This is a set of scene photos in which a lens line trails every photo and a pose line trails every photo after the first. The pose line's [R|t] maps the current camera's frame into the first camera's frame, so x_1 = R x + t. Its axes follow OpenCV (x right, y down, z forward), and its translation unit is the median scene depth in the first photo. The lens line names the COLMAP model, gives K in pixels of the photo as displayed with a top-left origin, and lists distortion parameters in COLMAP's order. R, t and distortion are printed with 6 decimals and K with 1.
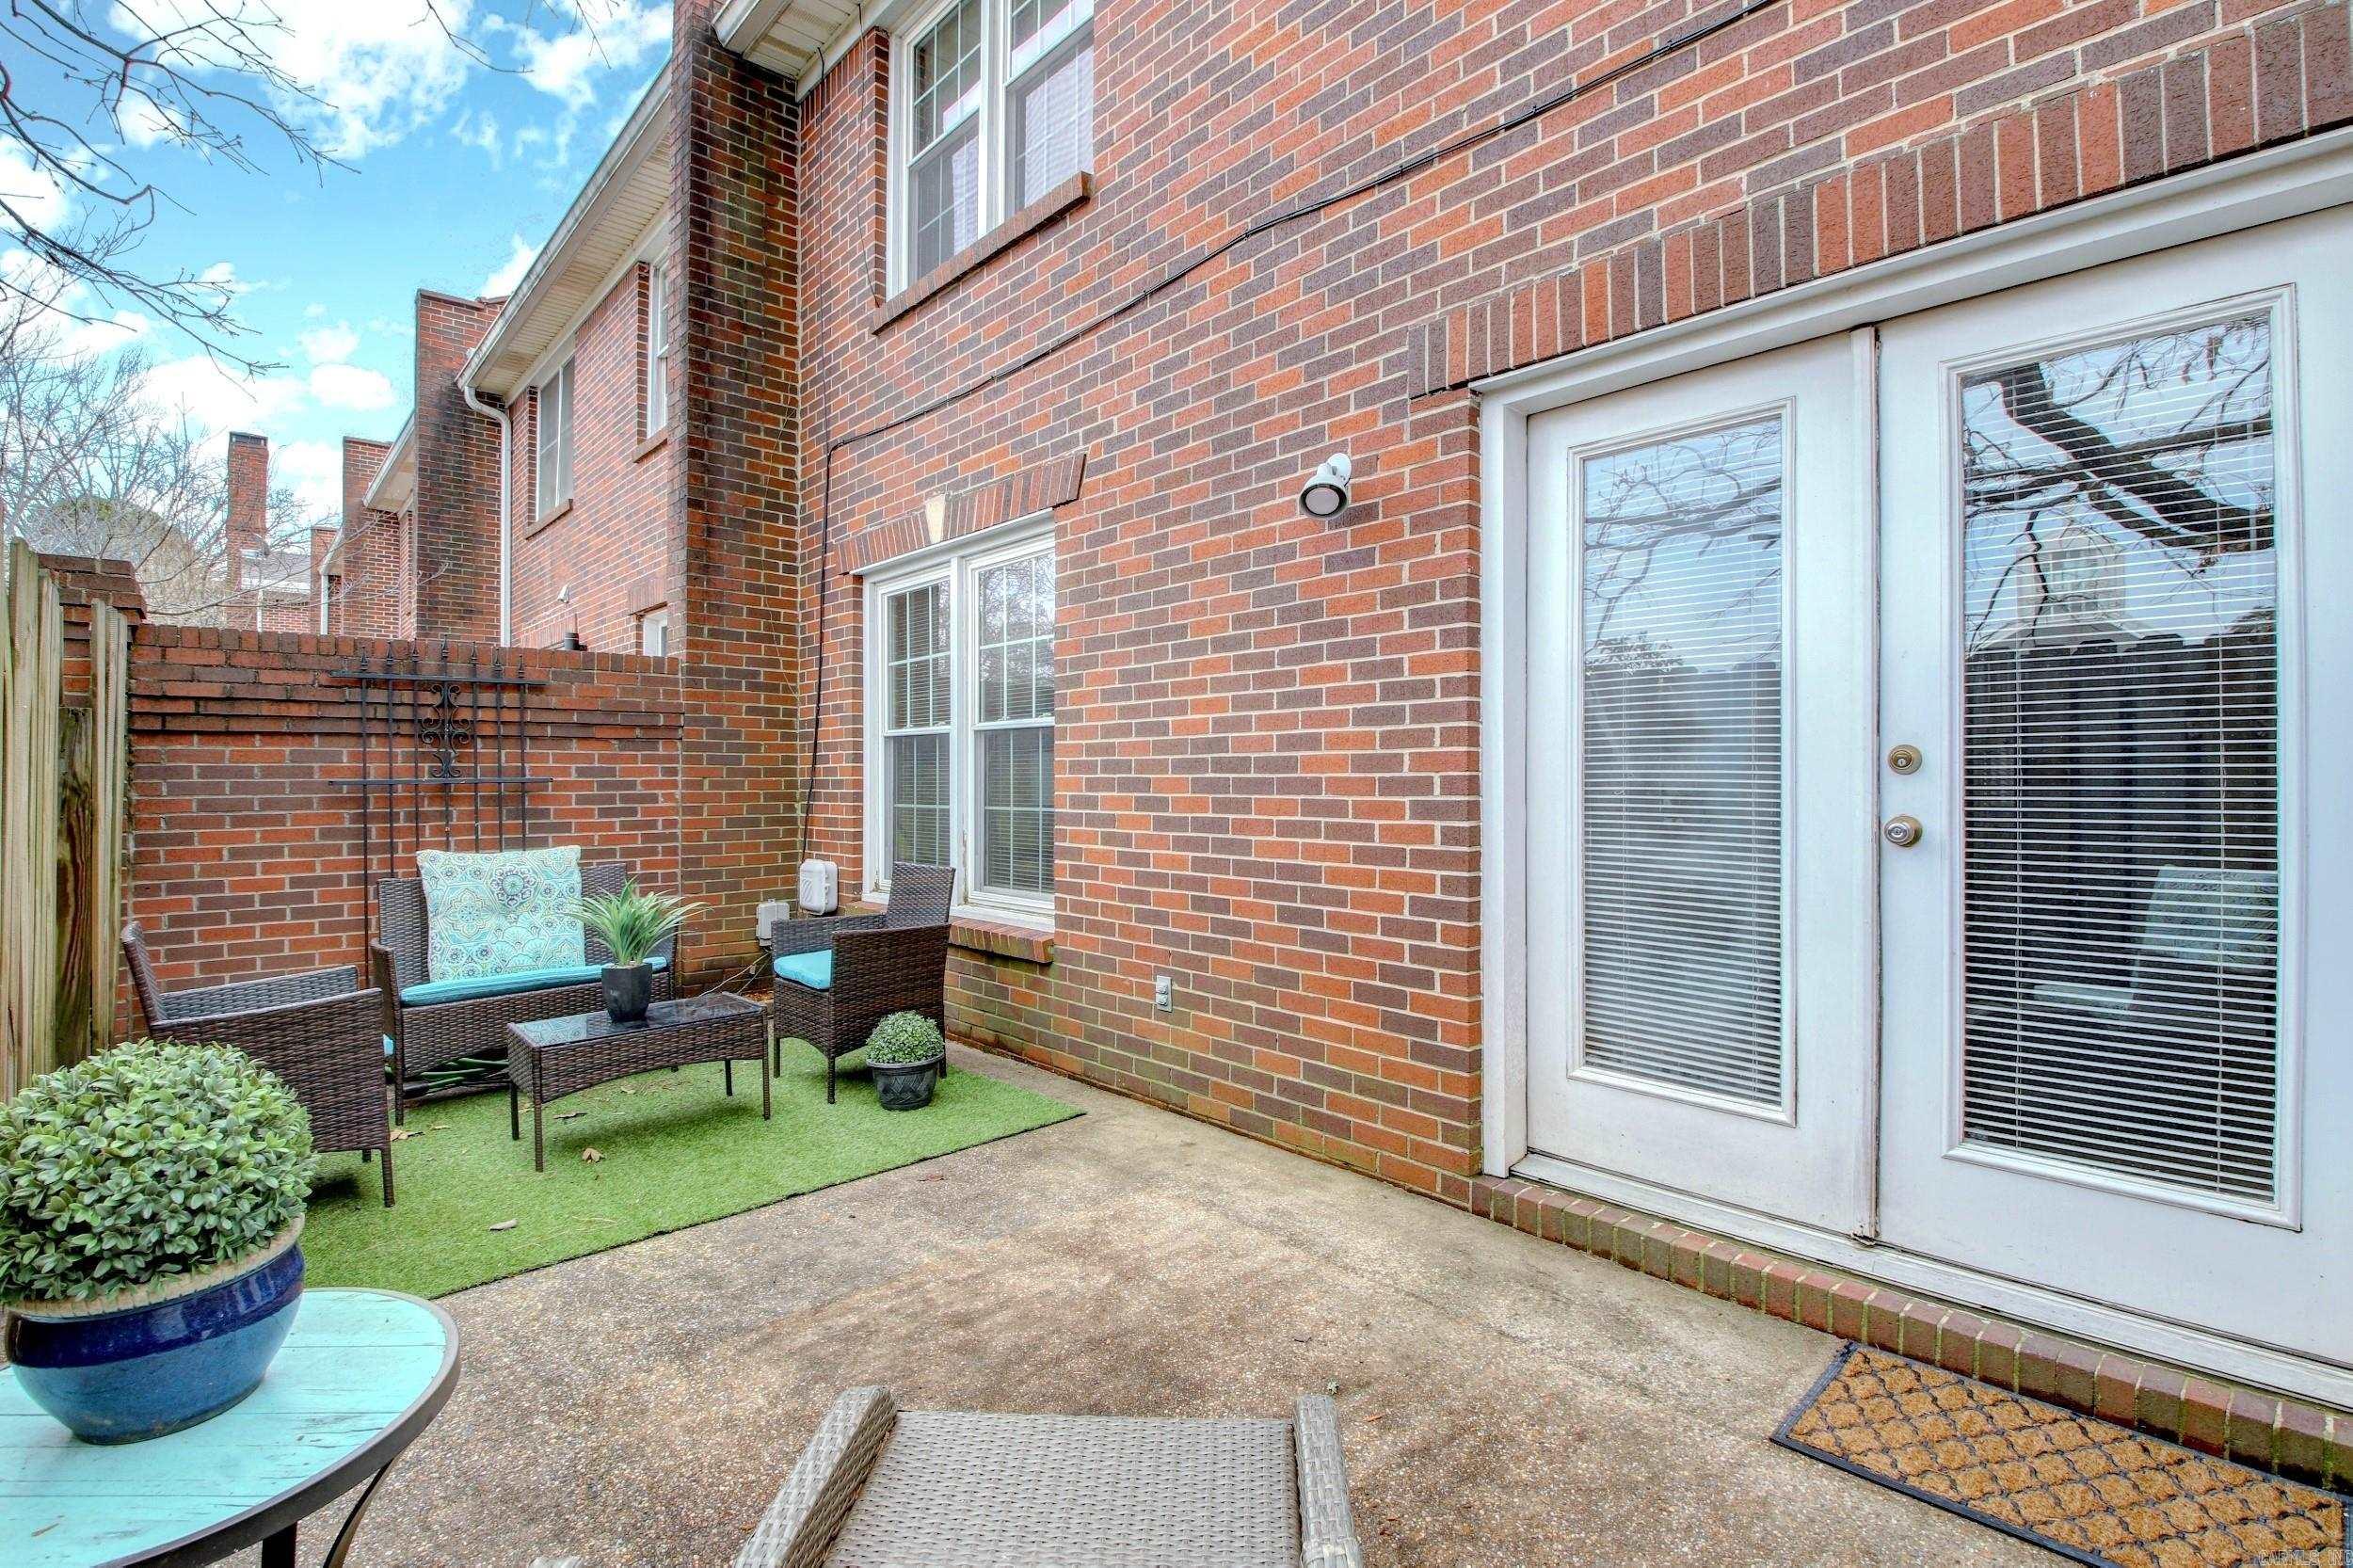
lens RADIAL K [[1105.6, 0, 1180.6], [0, 1105.6, 768.1], [0, 0, 1]] dist [-0.002366, -0.014596]
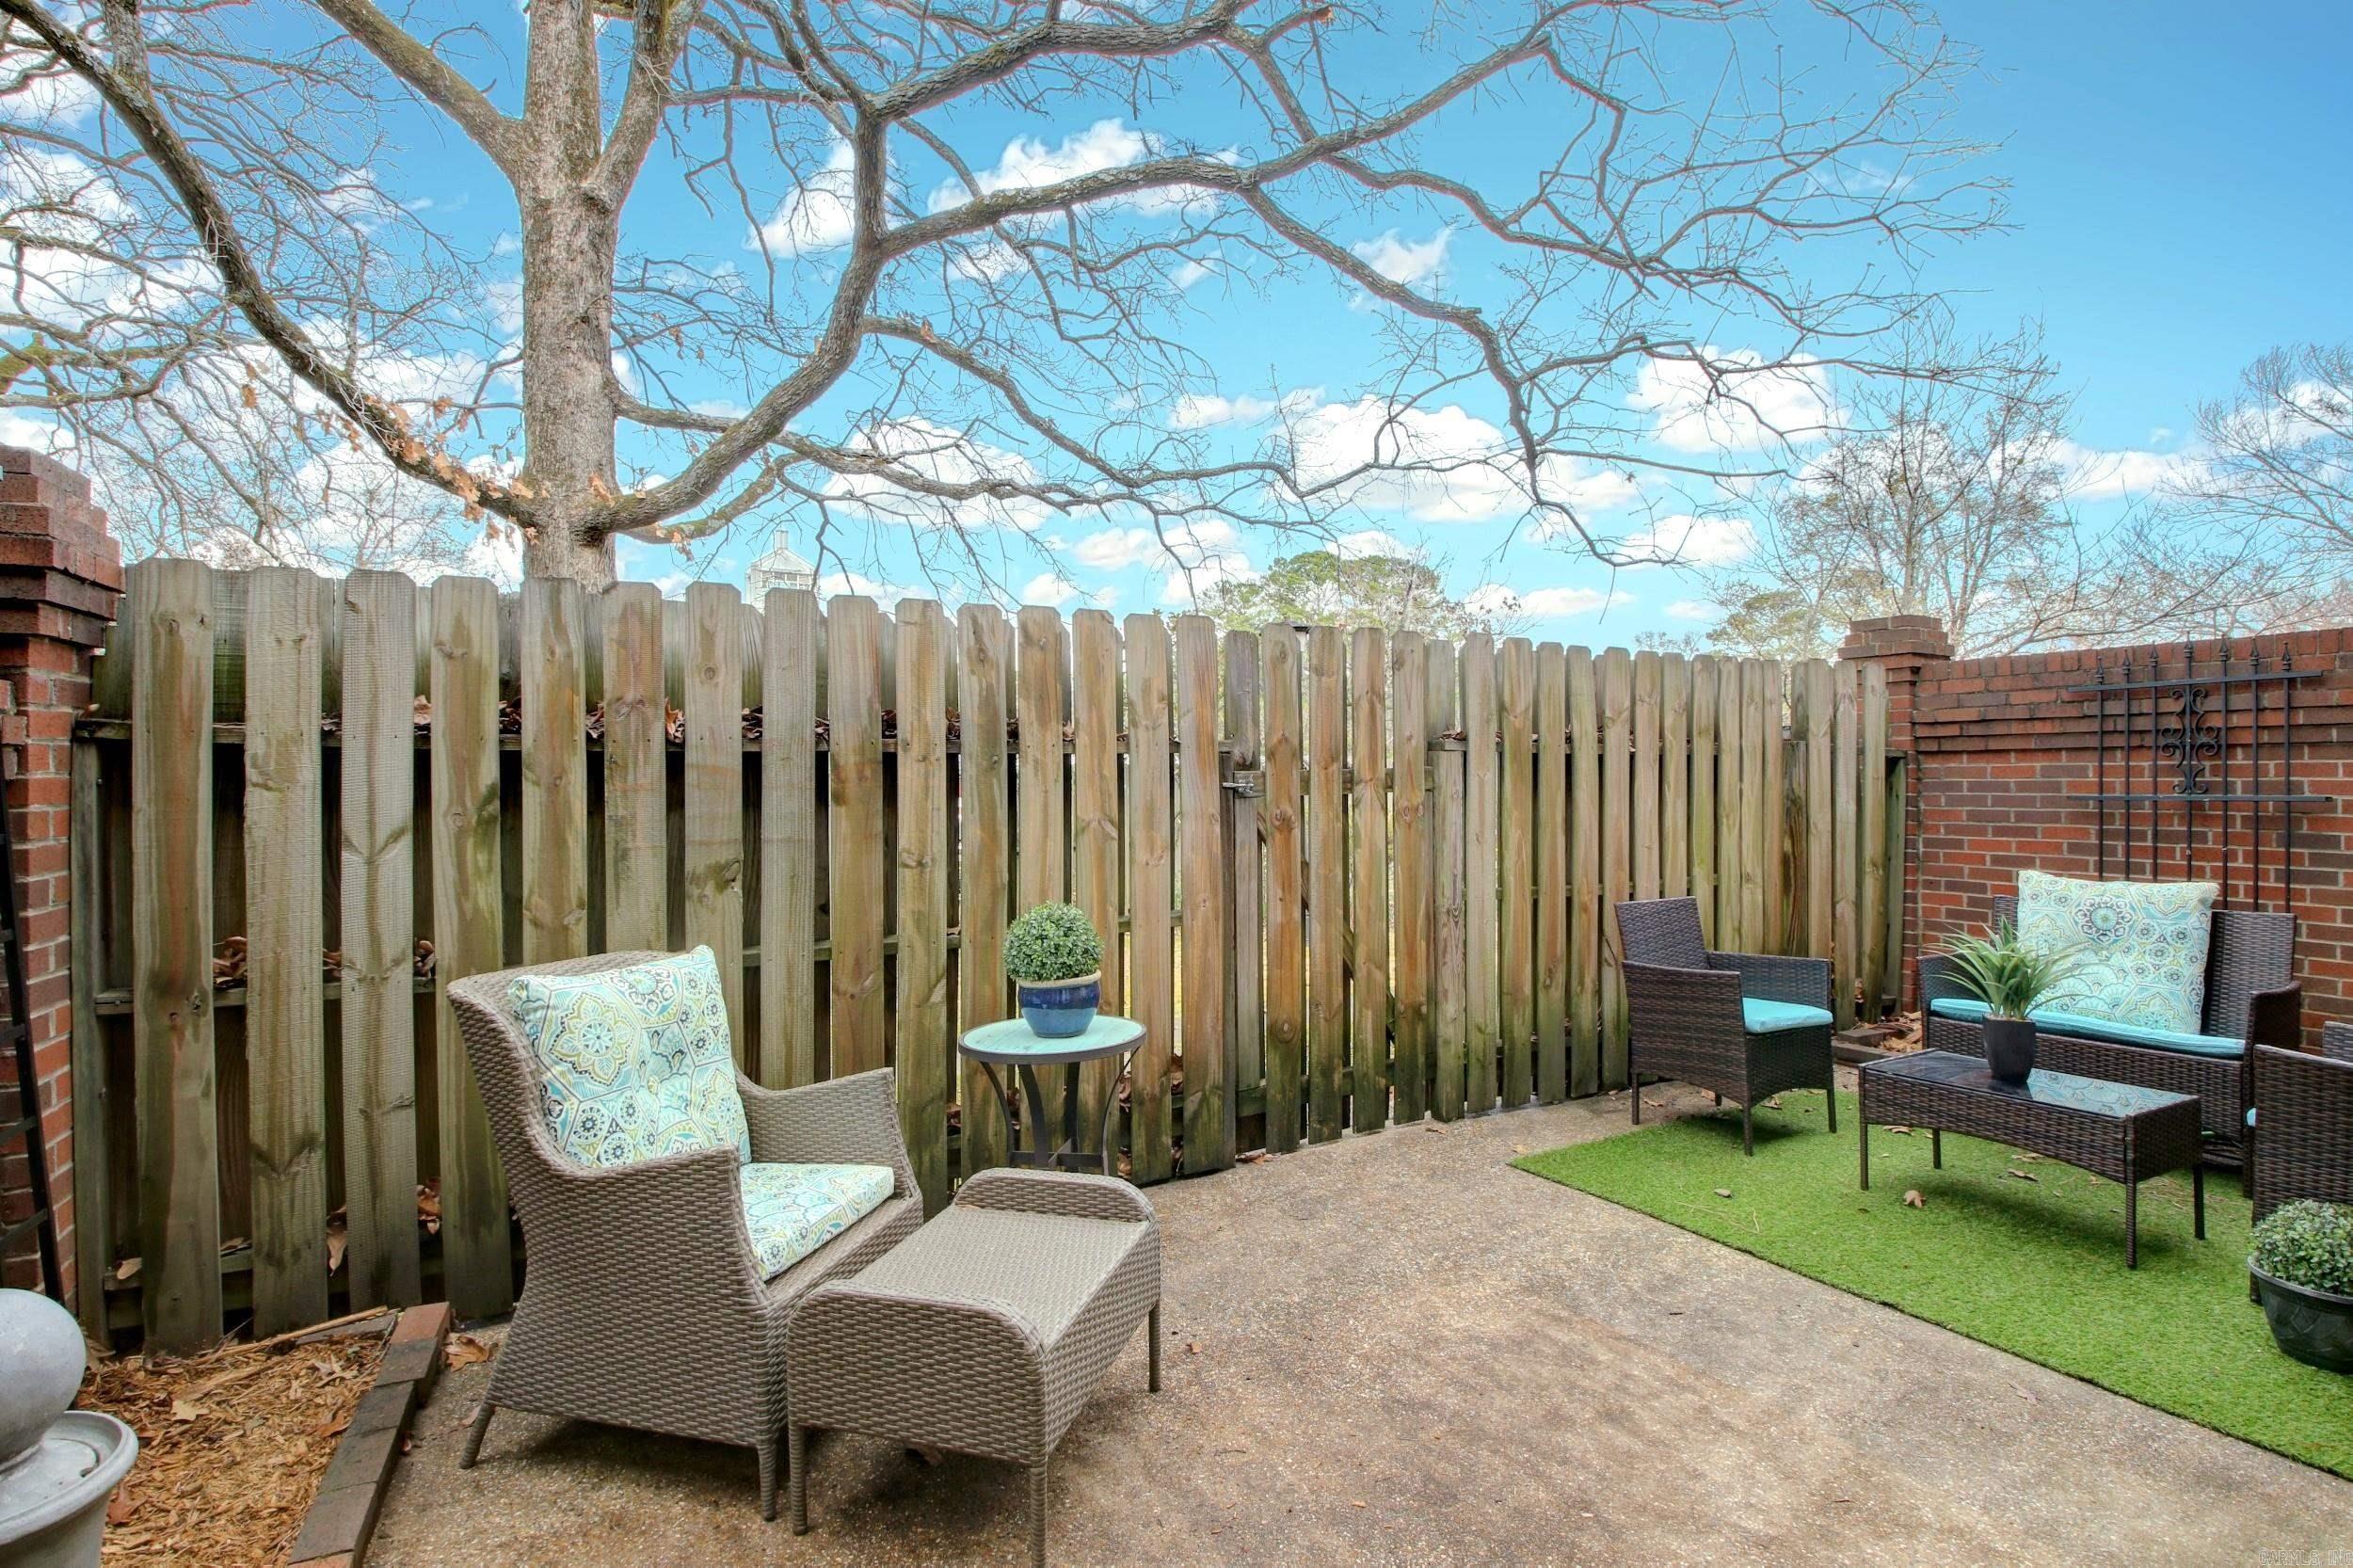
lens RADIAL K [[1105.6, 0, 1180.6], [0, 1105.6, 768.1], [0, 0, 1]] dist [-0.002366, -0.014596]
pose [[-0.240867, -0.002205, -0.970556, 0.417165], [0.011450, 0.999921, -0.005113, -0.018856], [0.970491, -0.012345, -0.240823, 0.473746]]
